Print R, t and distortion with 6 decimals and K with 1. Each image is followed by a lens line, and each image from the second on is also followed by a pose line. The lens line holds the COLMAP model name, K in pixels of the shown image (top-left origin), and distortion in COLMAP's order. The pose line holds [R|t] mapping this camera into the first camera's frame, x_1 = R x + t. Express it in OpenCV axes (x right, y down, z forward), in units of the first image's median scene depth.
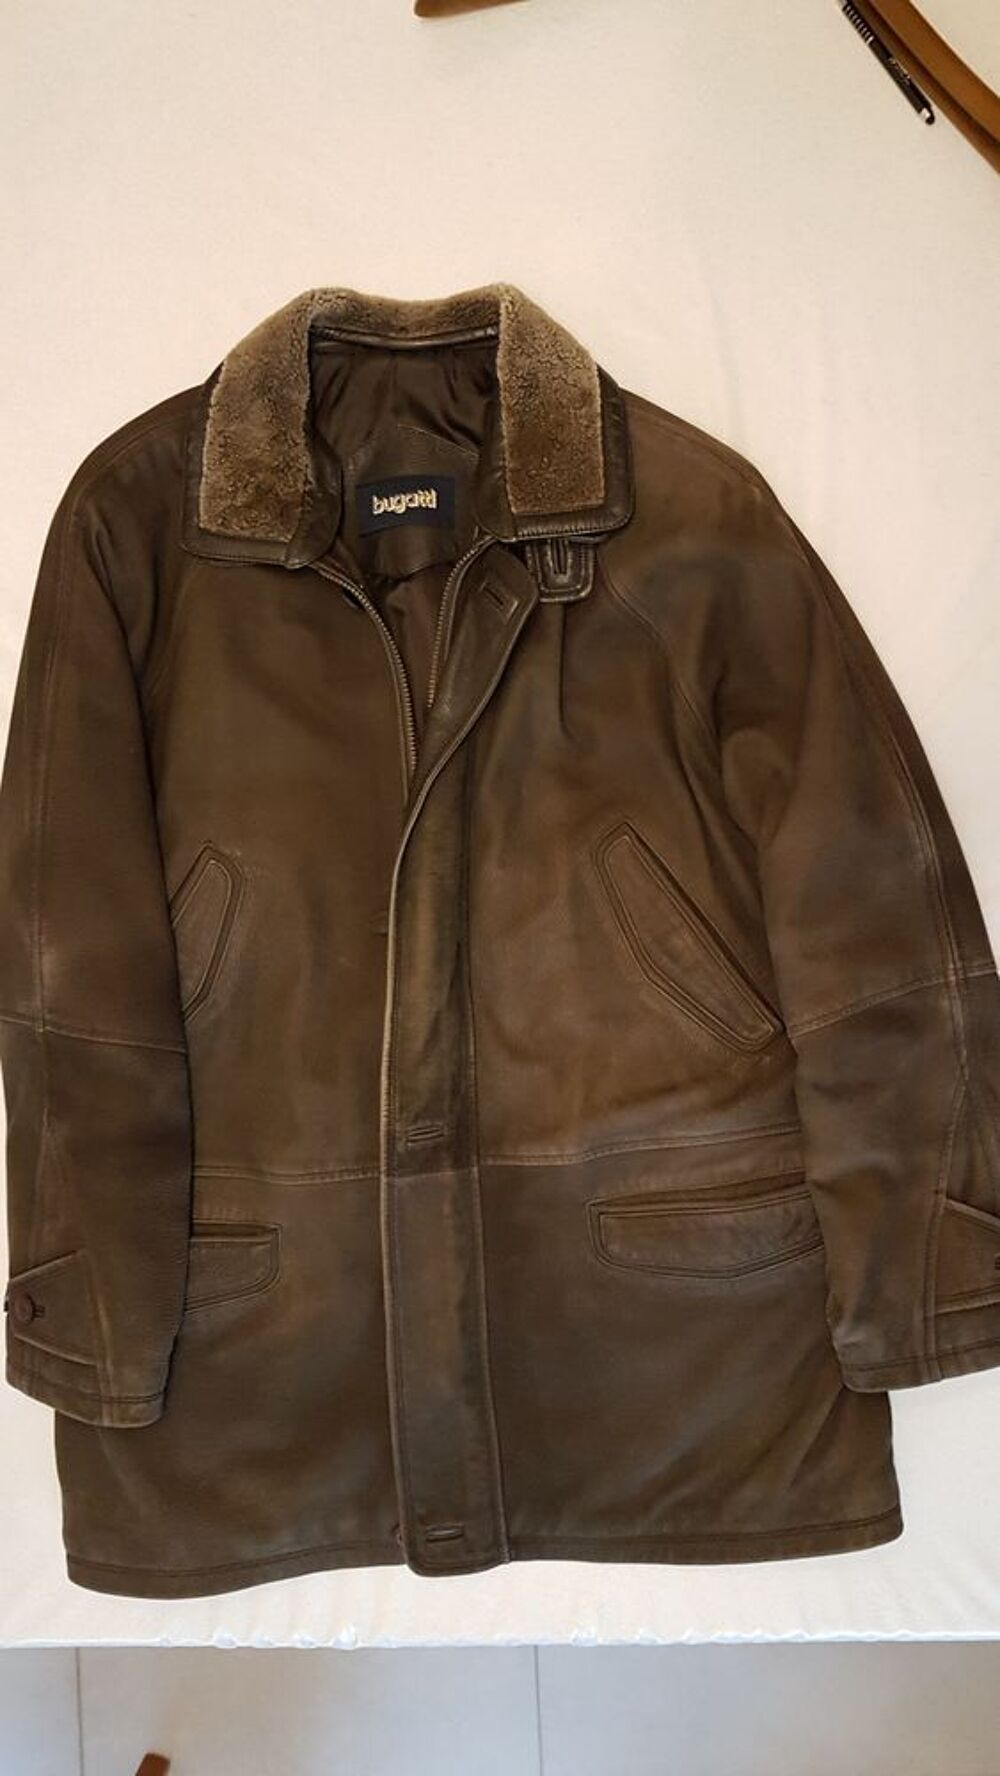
lens RADIAL K [[1397.1, 0, 557.5], [0, 1397.1, 867.7], [0, 0, 1]] dist [0.011929, 0.002882]
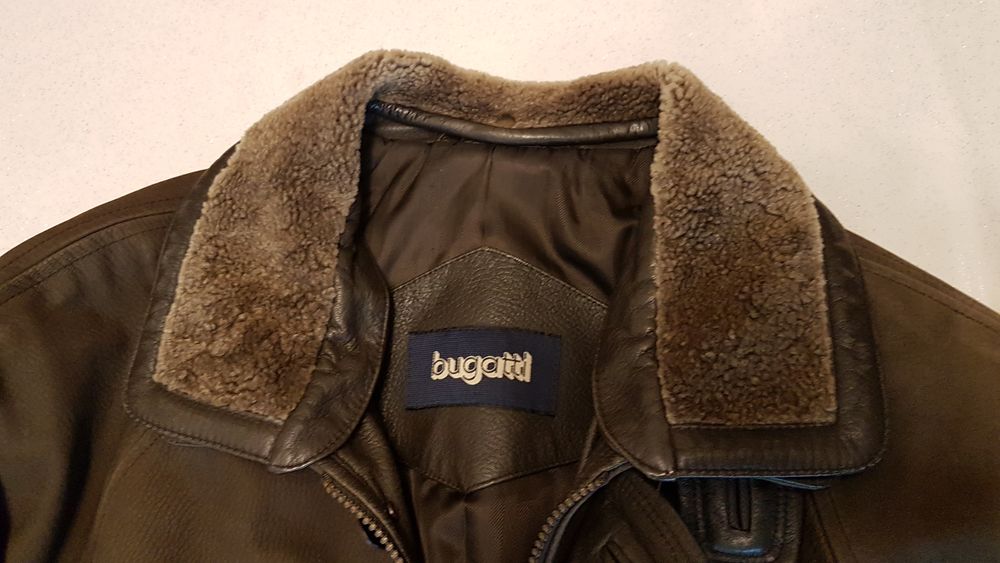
lens RADIAL K [[786.7, 0, 499.3], [0, 786.7, 281.0], [0, 0, 1]] dist [0.011929, 0.002882]
pose [[0.992463, 0.091812, -0.081162, -0.077031], [-0.107581, 0.969927, -0.218330, -0.225851], [0.058676, 0.225416, 0.972494, 0.655230]]
